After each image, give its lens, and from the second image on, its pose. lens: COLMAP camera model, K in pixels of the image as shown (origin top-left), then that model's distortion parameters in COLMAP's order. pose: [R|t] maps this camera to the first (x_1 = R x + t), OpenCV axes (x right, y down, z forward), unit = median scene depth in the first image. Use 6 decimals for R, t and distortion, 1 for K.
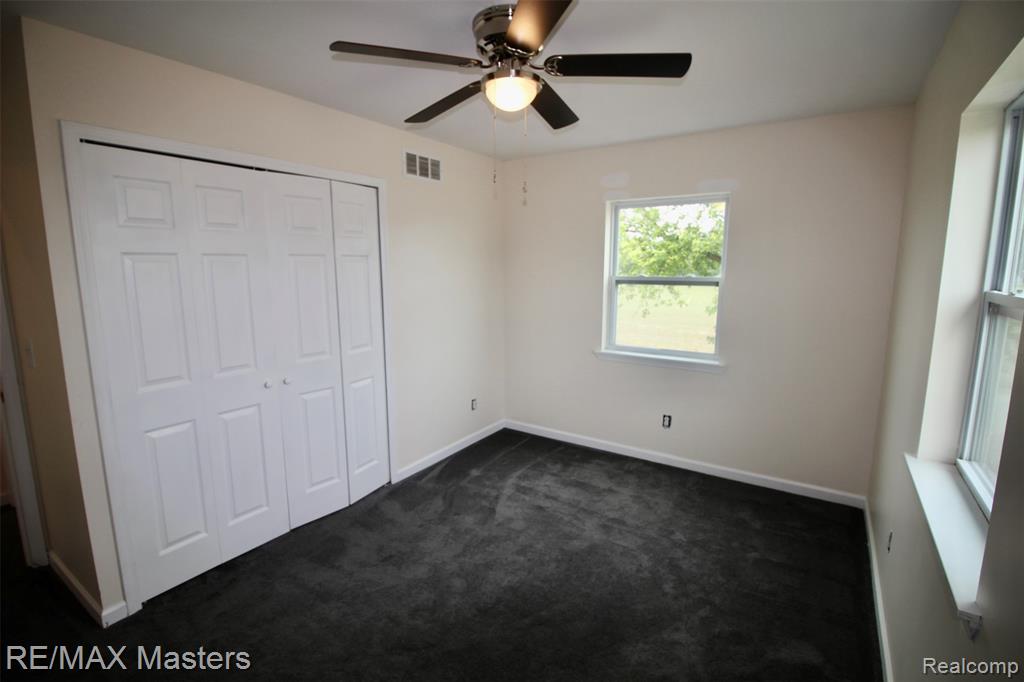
lens RADIAL K [[473.8, 0, 512.0], [0, 473.8, 341.0], [0, 0, 1]] dist [-0.002579, -0.016902]
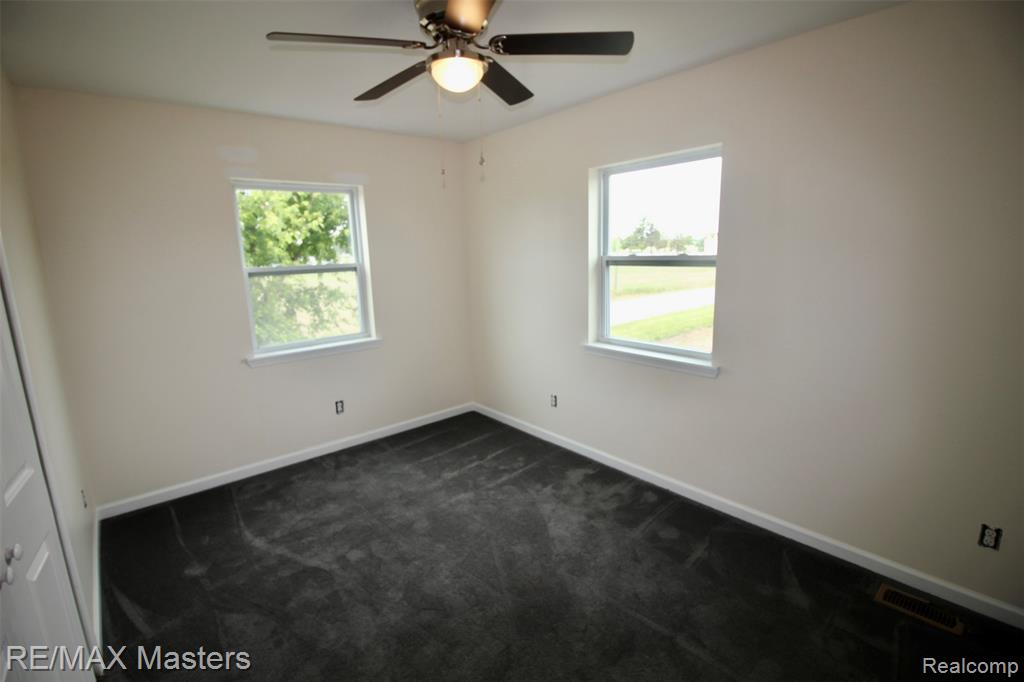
lens RADIAL K [[473.8, 0, 512.0], [0, 473.8, 341.0], [0, 0, 1]] dist [-0.002579, -0.016902]
pose [[0.255603, -0.188973, 0.948133, -0.581601], [0.173194, 0.973796, 0.147398, -0.061387], [-0.951142, 0.126536, 0.281634, 0.389196]]
